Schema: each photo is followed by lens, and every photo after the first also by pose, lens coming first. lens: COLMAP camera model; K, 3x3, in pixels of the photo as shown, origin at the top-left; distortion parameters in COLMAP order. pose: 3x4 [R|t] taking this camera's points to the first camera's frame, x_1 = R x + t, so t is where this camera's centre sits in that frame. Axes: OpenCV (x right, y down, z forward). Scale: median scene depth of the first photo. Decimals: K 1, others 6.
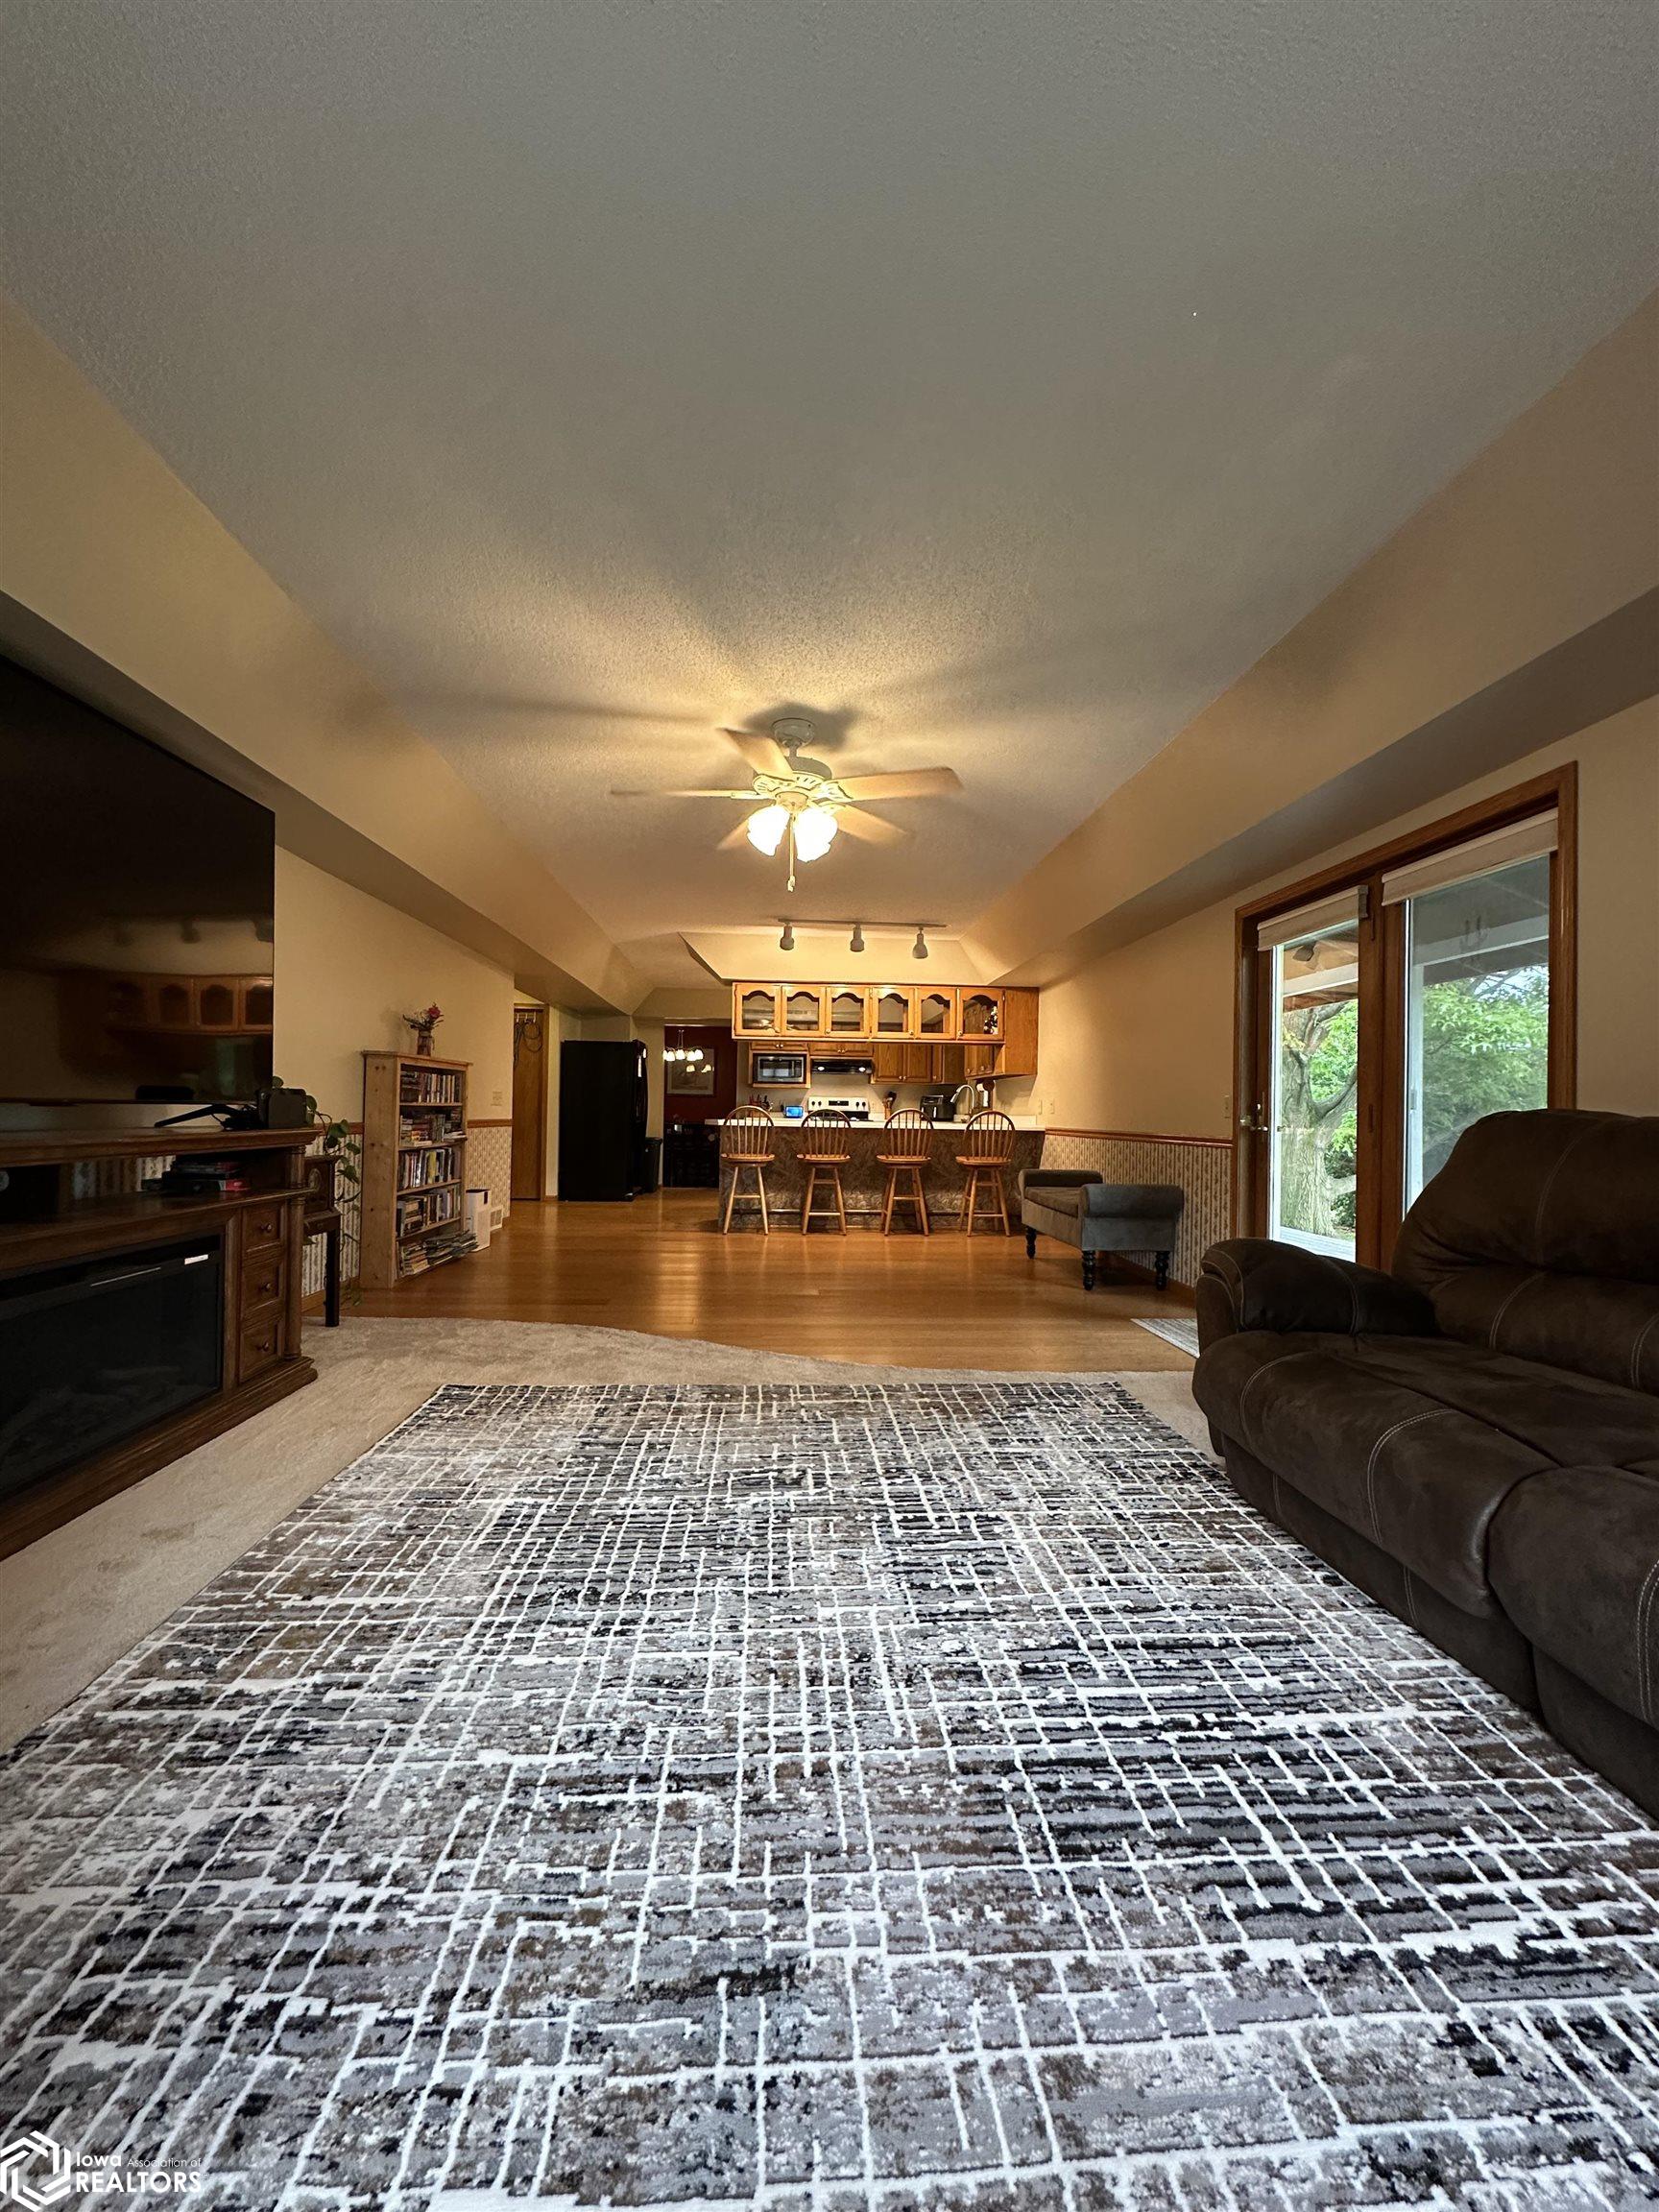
lens RADIAL K [[877.6, 0, 830.6], [0, 877.6, 1109.2], [0, 0, 1]] dist [-0.001668, 0.000177]
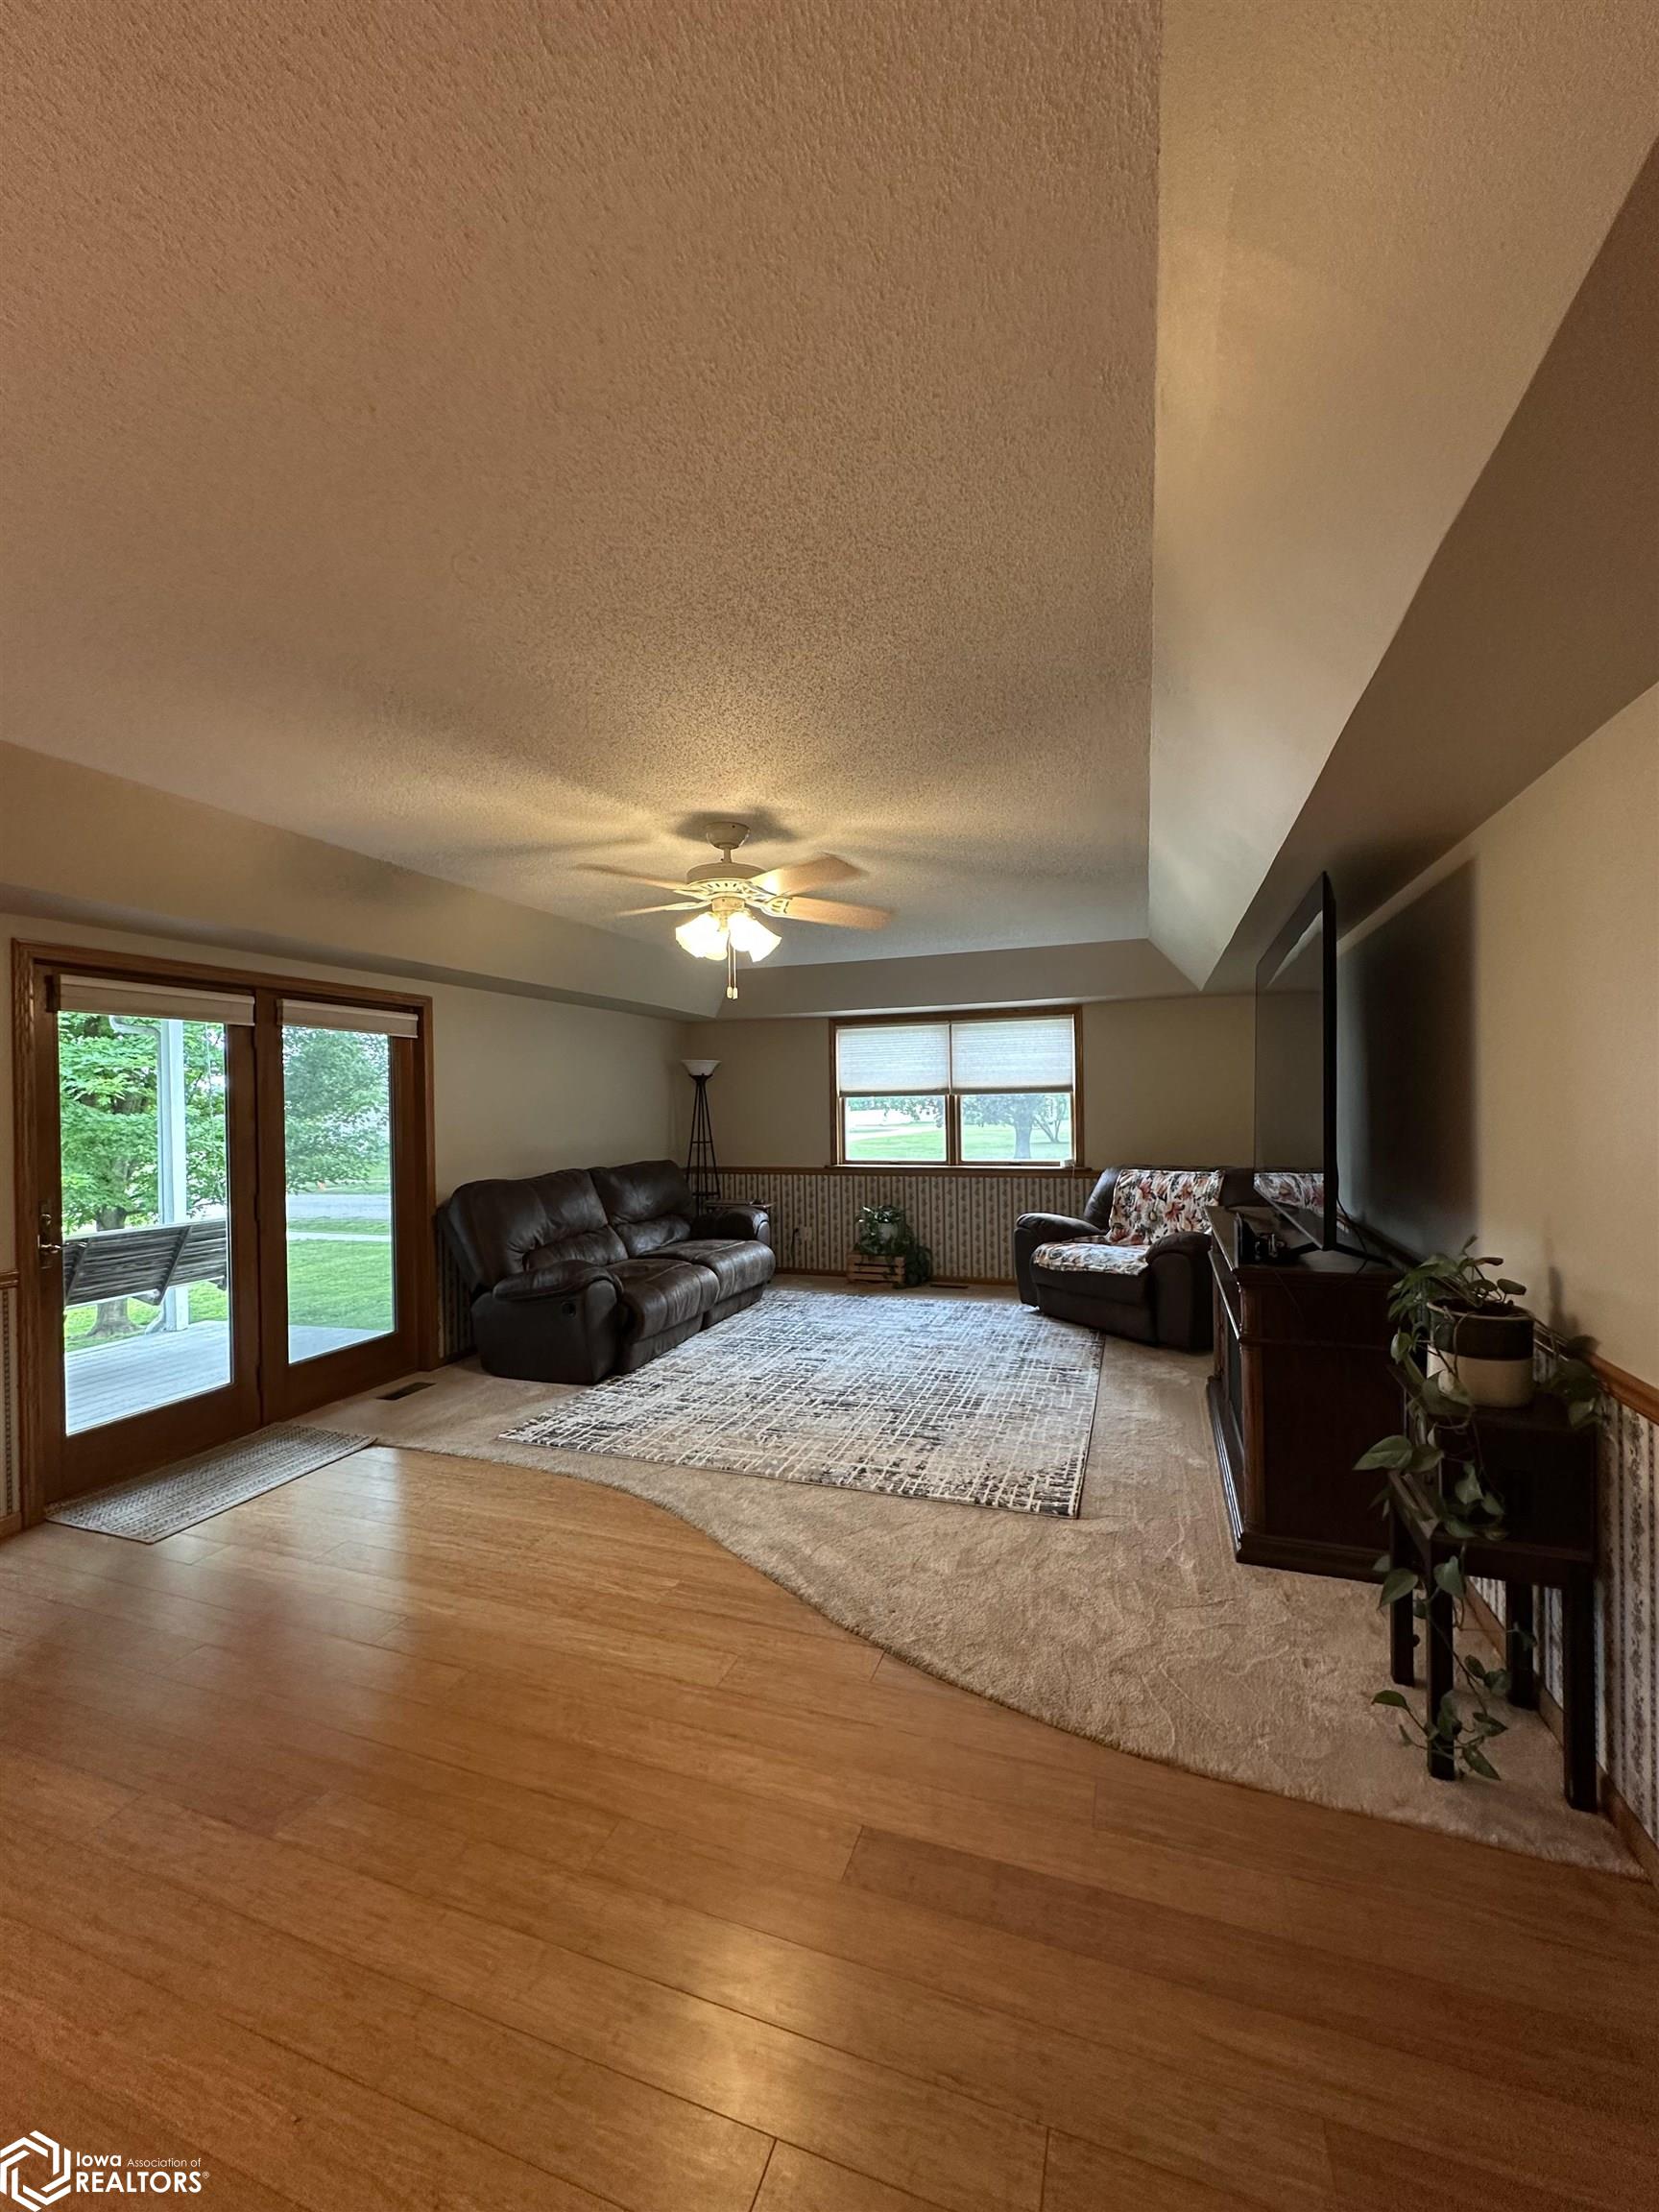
lens RADIAL K [[877.6, 0, 829.2], [0, 877.6, 1106.8], [0, 0, 1]] dist [-0.001668, 0.000177]
pose [[-0.915922, -0.002037, 0.401351, -0.781251], [0.001285, 0.999967, 0.008007, -0.196138], [-0.401354, 0.007850, -0.915889, 2.681373]]
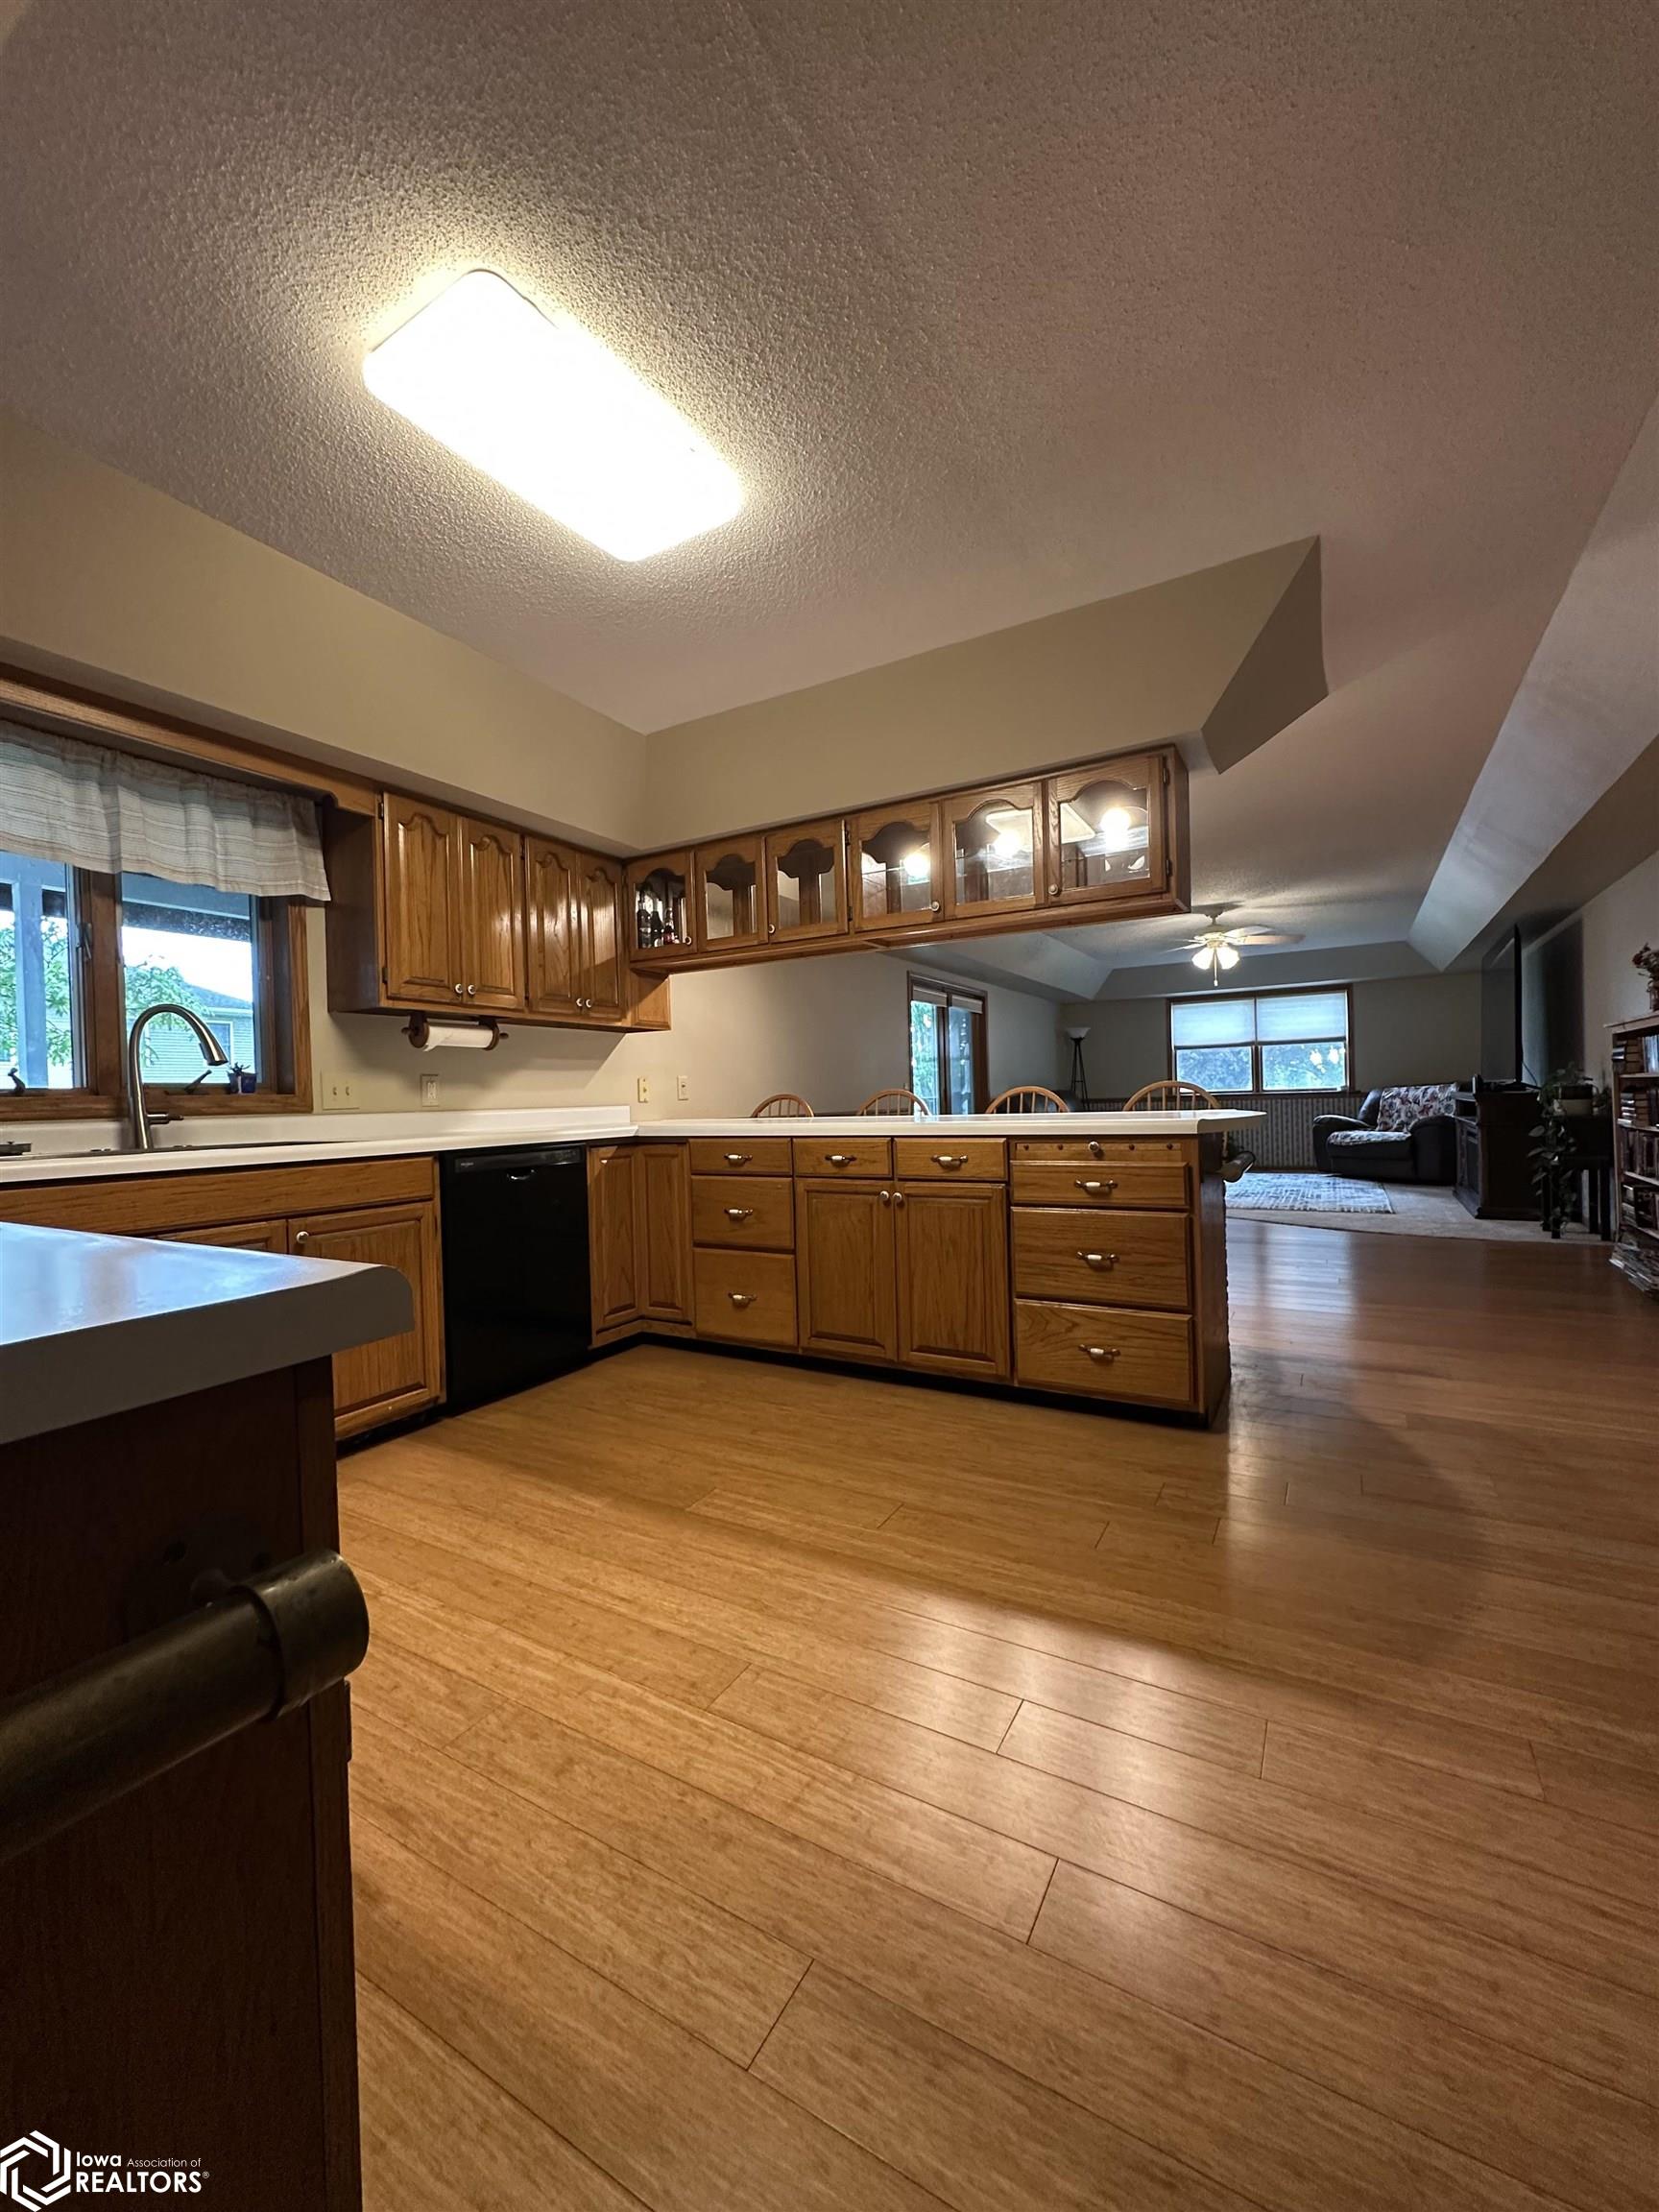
lens RADIAL K [[877.6, 0, 826.7], [0, 877.6, 1108.6], [0, 0, 1]] dist [-0.001668, 0.000177]
pose [[-0.826595, 0.001920, 0.562794, -0.668431], [0.014397, 0.999739, 0.017735, 0.018155], [-0.562613, 0.022762, -0.826407, 4.985946]]
